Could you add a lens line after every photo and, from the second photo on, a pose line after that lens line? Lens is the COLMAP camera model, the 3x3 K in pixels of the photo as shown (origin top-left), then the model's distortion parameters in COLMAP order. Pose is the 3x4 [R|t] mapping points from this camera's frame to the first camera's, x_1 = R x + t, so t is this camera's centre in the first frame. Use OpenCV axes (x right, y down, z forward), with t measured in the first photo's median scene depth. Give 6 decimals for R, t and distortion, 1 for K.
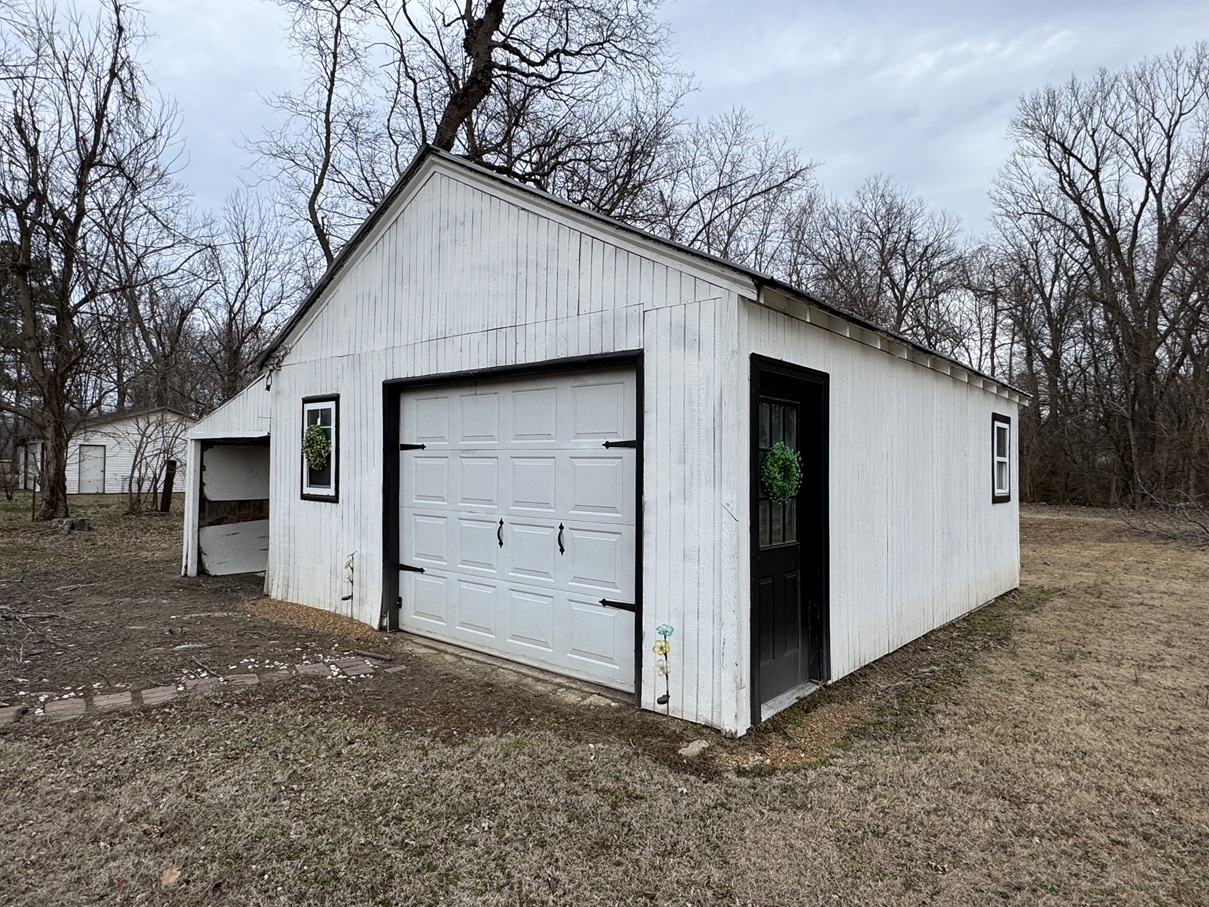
lens RADIAL K [[724.5, 0, 598.1], [0, 724.5, 445.6], [0, 0, 1]] dist [-0.000647, -0.000158]
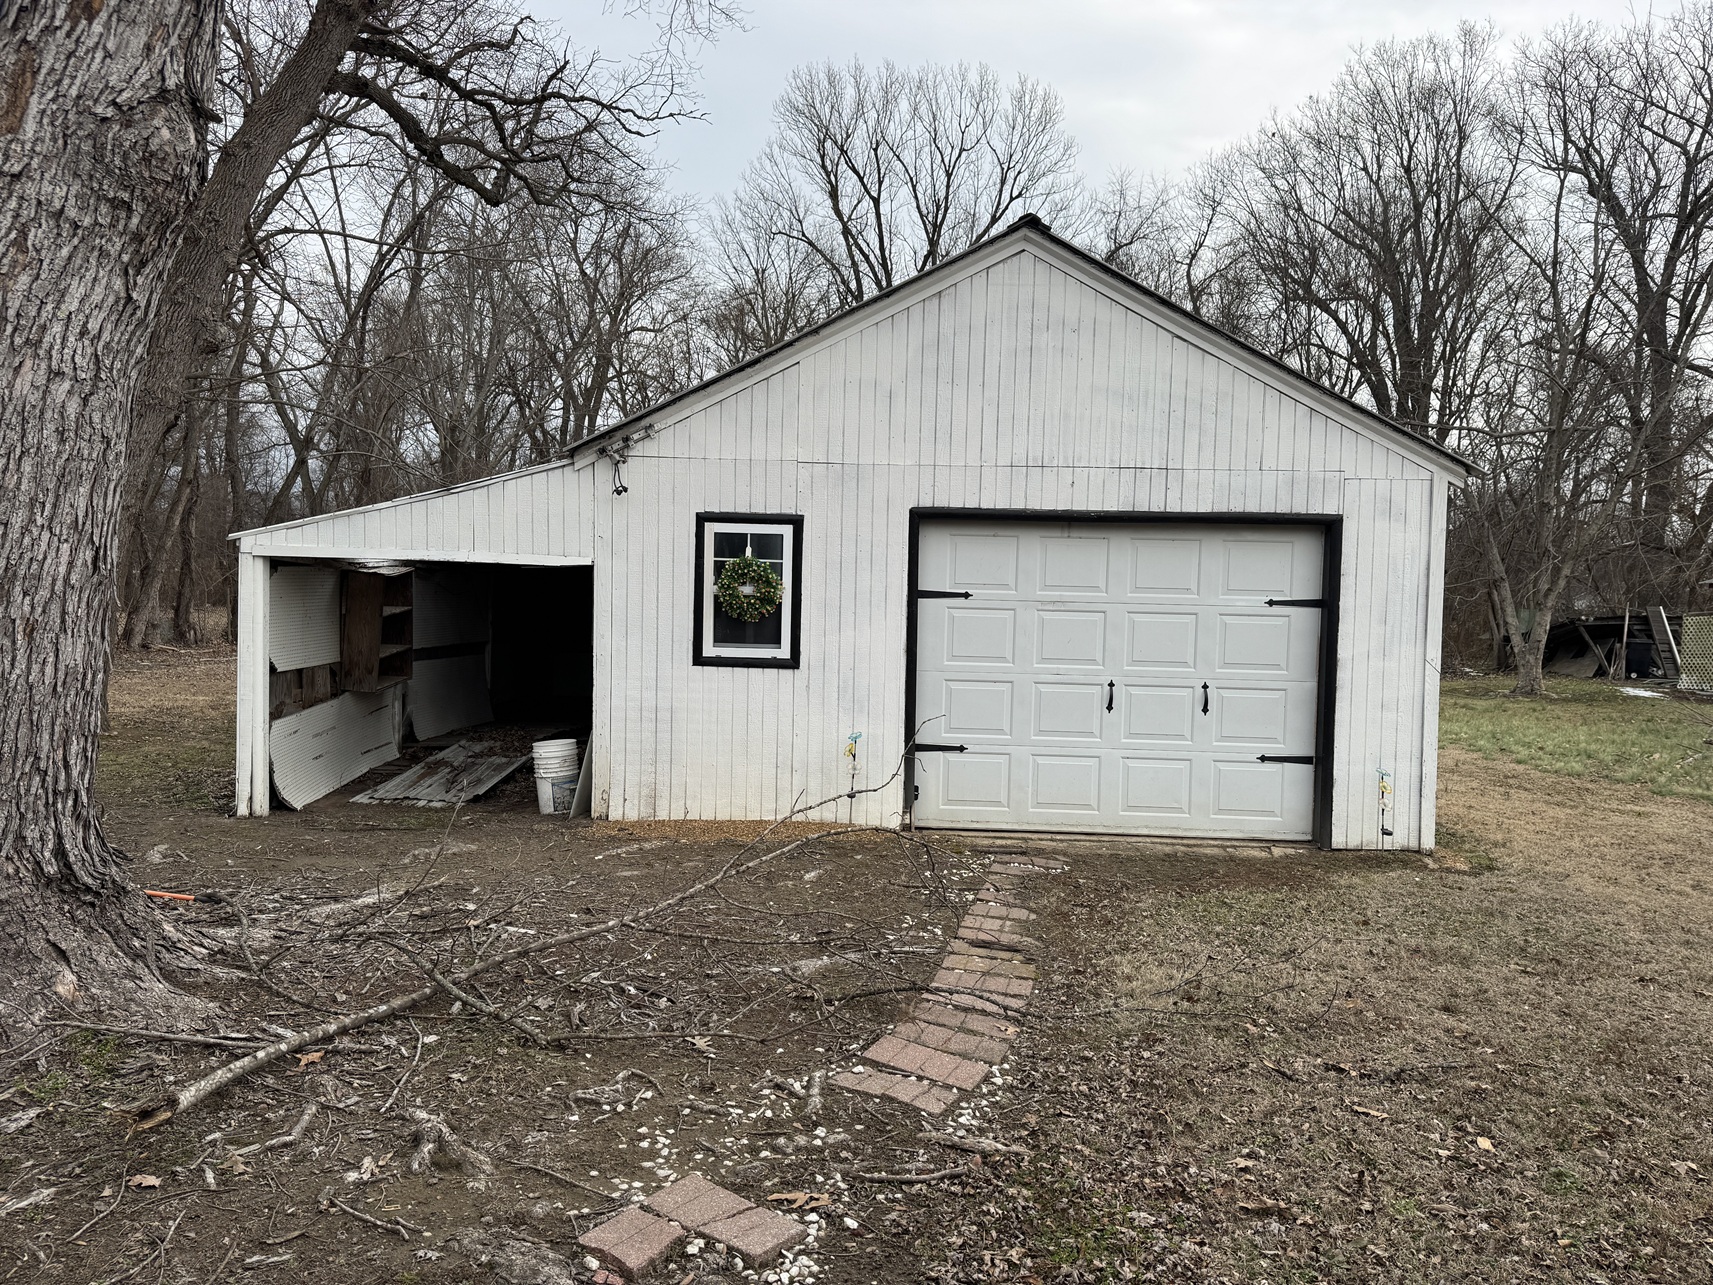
lens RADIAL K [[1207.6, 0, 844.9], [0, 1207.6, 642.2], [0, 0, 1]] dist [0.079172, -0.101918]
pose [[0.765265, -0.020028, 0.643404, -1.085013], [-0.034007, 0.996862, 0.071479, -0.033591], [-0.642817, -0.076581, 0.762183, 0.063439]]
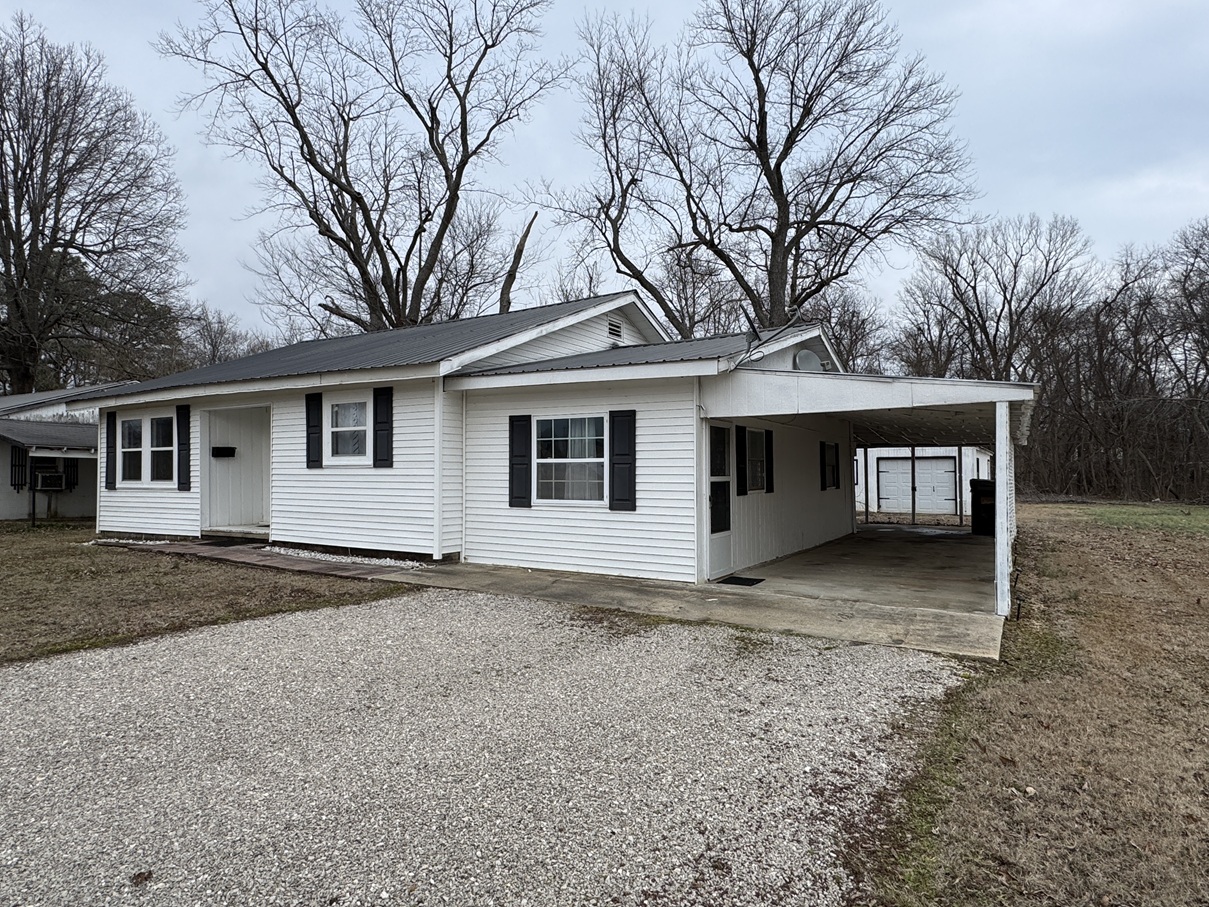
lens RADIAL K [[724.5, 0, 605.6], [0, 724.5, 455.8], [0, 0, 1]] dist [-0.000647, -0.000158]
pose [[0.986269, -0.010918, 0.164786, -2.466188], [0.010049, 0.999931, 0.006106, -0.128263], [-0.164841, -0.004366, 0.986310, -2.865267]]
